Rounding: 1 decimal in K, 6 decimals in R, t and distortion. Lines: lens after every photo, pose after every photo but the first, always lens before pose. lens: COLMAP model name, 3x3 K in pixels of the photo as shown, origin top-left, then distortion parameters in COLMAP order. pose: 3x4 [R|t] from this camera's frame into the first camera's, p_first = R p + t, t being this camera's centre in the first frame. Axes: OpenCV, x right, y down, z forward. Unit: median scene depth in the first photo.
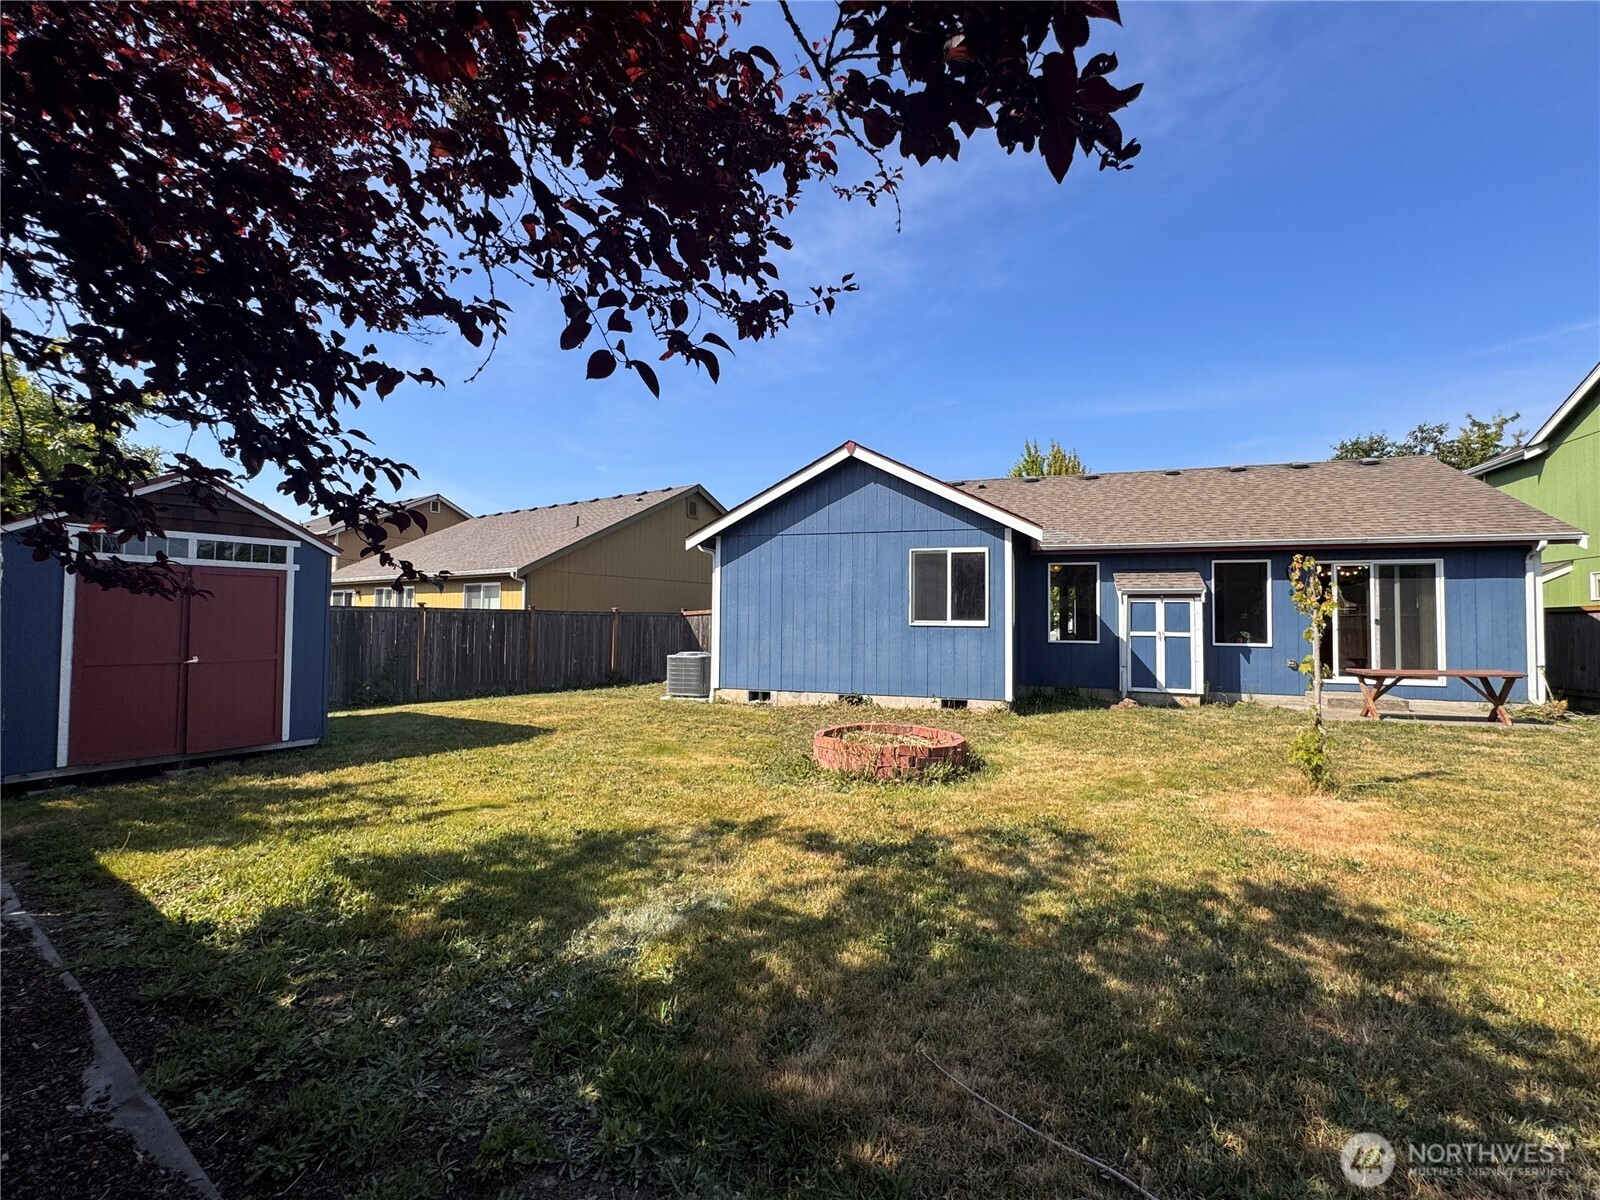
lens RADIAL K [[703.3, 0, 798.0], [0, 703.3, 595.2], [0, 0, 1]] dist [-0.004516, 0.000753]
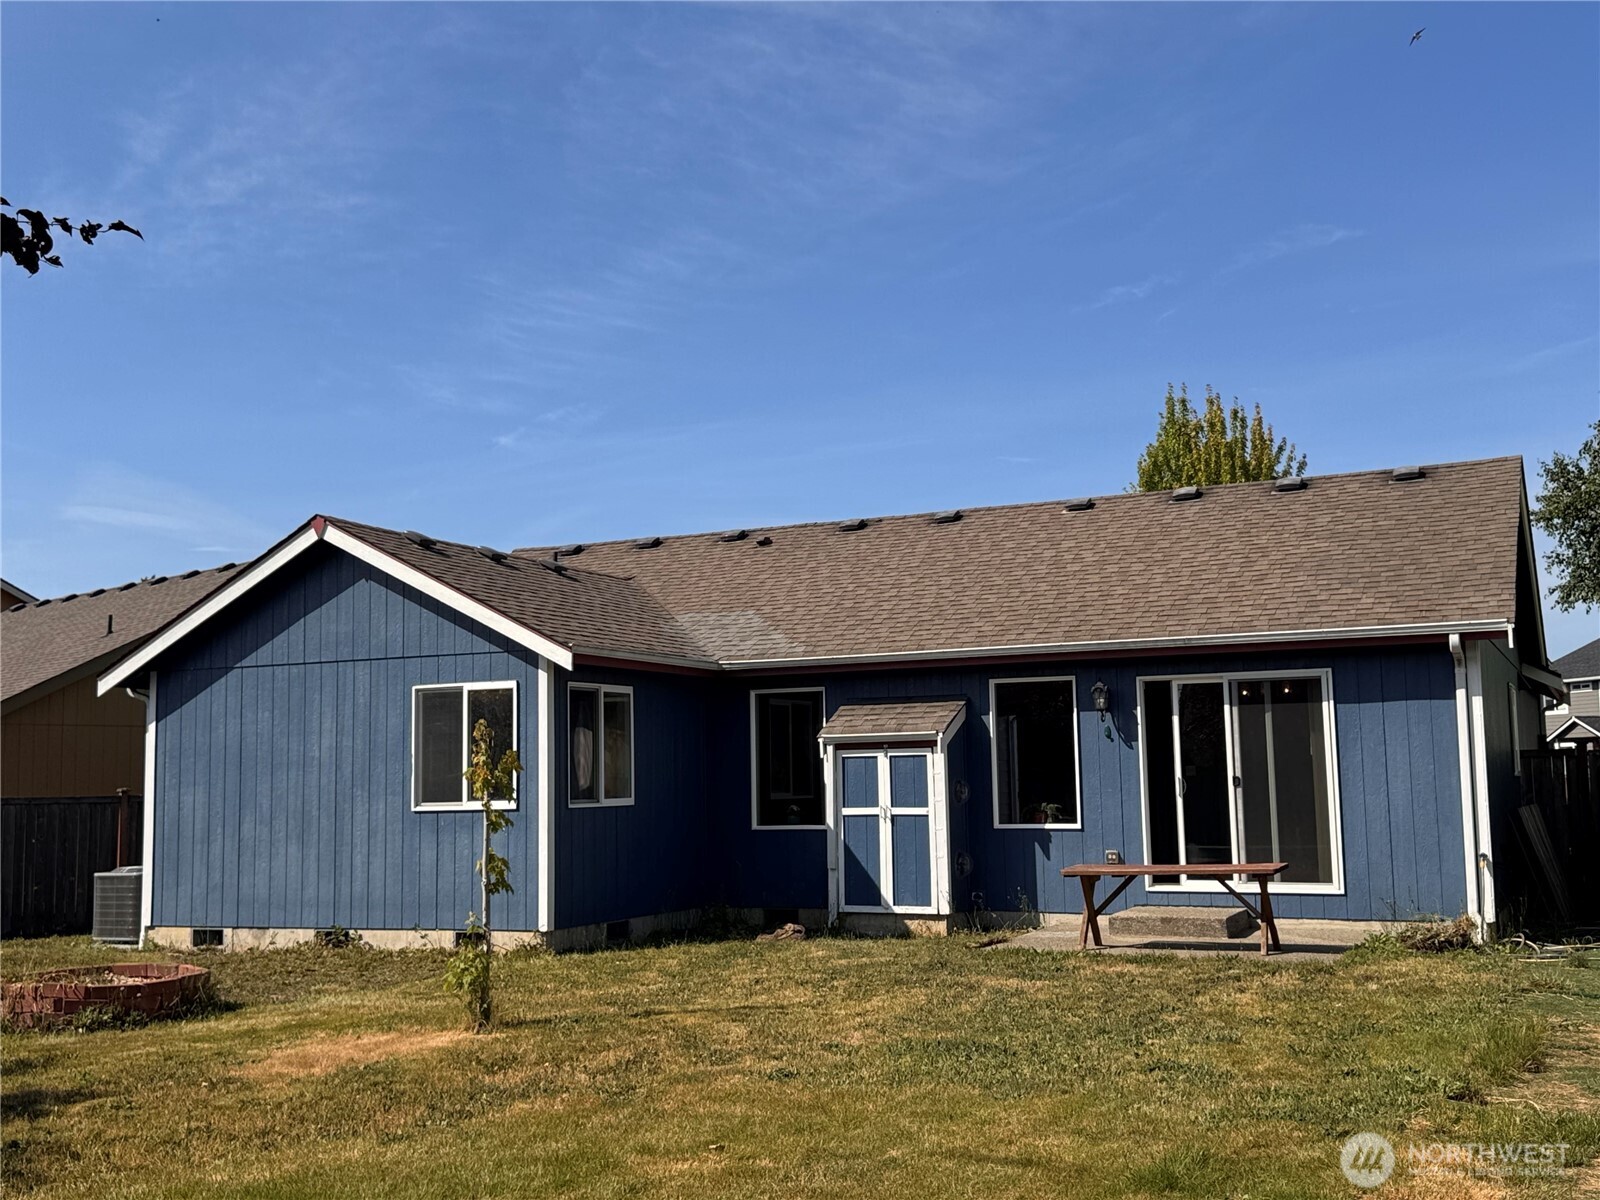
lens RADIAL K [[1718.5, 0, 800.0], [0, 1718.5, 600.0], [0, 0, 1]] dist [0.215044, -0.424144]
pose [[0.991756, -0.042275, -0.120969, 0.650189], [0.034121, 0.997054, -0.068701, -0.023931], [0.123517, 0.064007, 0.990276, -0.448768]]
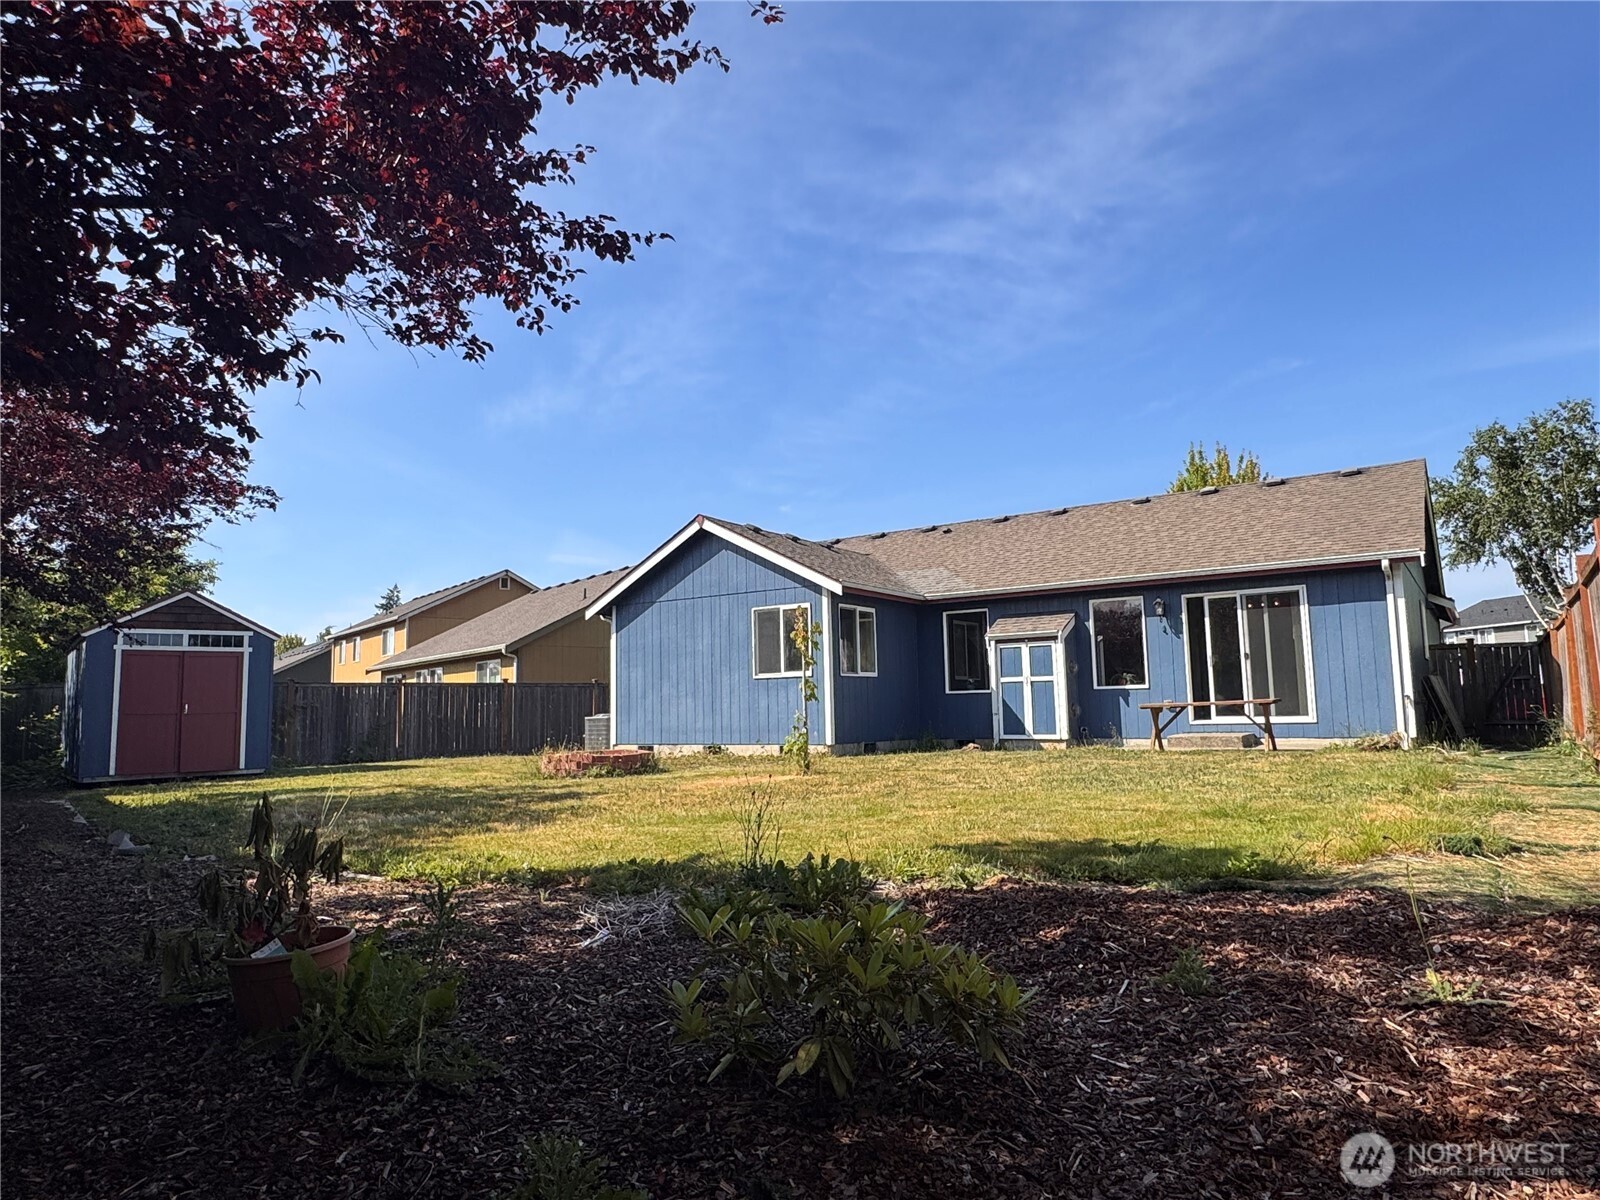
lens RADIAL K [[1020.8, 0, 787.7], [0, 1020.8, 588.2], [0, 0, 1]] dist [0.011246, 0.000251]
pose [[0.957577, -0.064120, -0.280953, 0.627888], [0.040391, 0.995171, -0.089456, 0.045147], [0.285332, 0.074313, 0.955543, -0.479949]]
